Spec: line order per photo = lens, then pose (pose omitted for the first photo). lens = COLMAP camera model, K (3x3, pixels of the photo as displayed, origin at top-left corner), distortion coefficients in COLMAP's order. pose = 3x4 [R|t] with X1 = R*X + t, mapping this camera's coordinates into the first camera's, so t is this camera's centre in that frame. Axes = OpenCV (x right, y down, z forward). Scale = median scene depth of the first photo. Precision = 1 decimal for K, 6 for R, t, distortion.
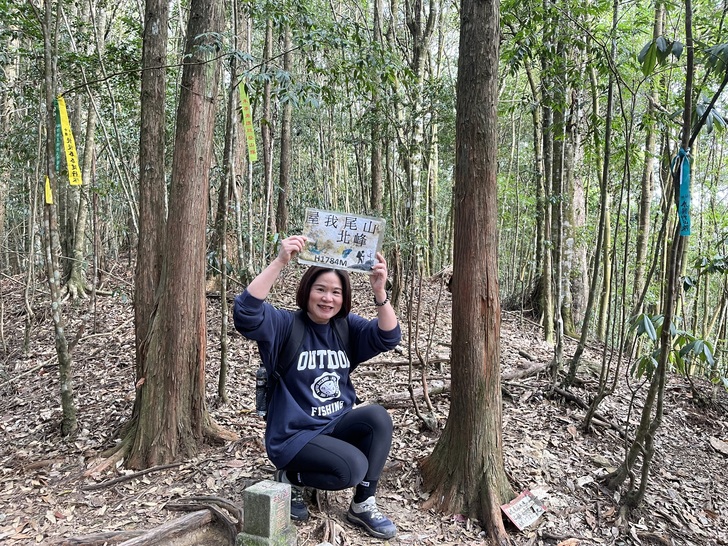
lens RADIAL K [[546.6, 0, 368.3], [0, 546.6, 270.8], [0, 0, 1]] dist [0.029277, -0.047188]
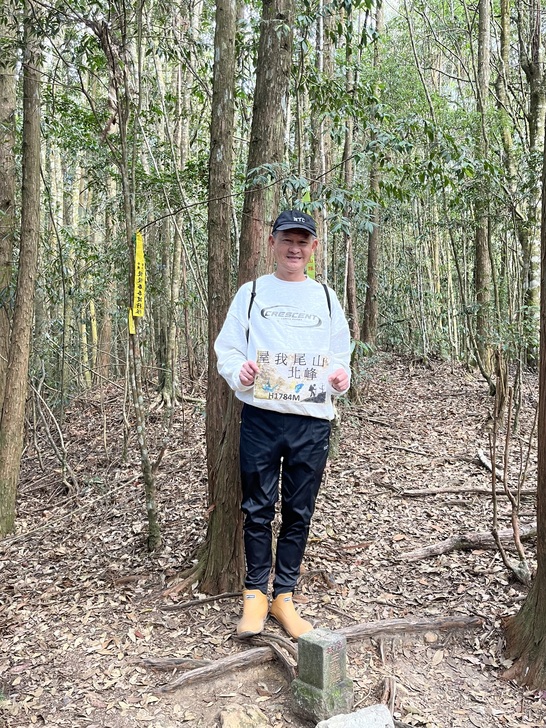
lens RADIAL K [[607.9, 0, 271.8], [0, 607.9, 363.5], [0, 0, 1]] dist [0.041237, -0.059027]
pose [[0.941872, -0.019979, -0.335378, 0.074897], [0.023289, 0.999712, 0.005848, -0.068010], [0.335165, -0.013319, 0.942065, -0.029257]]
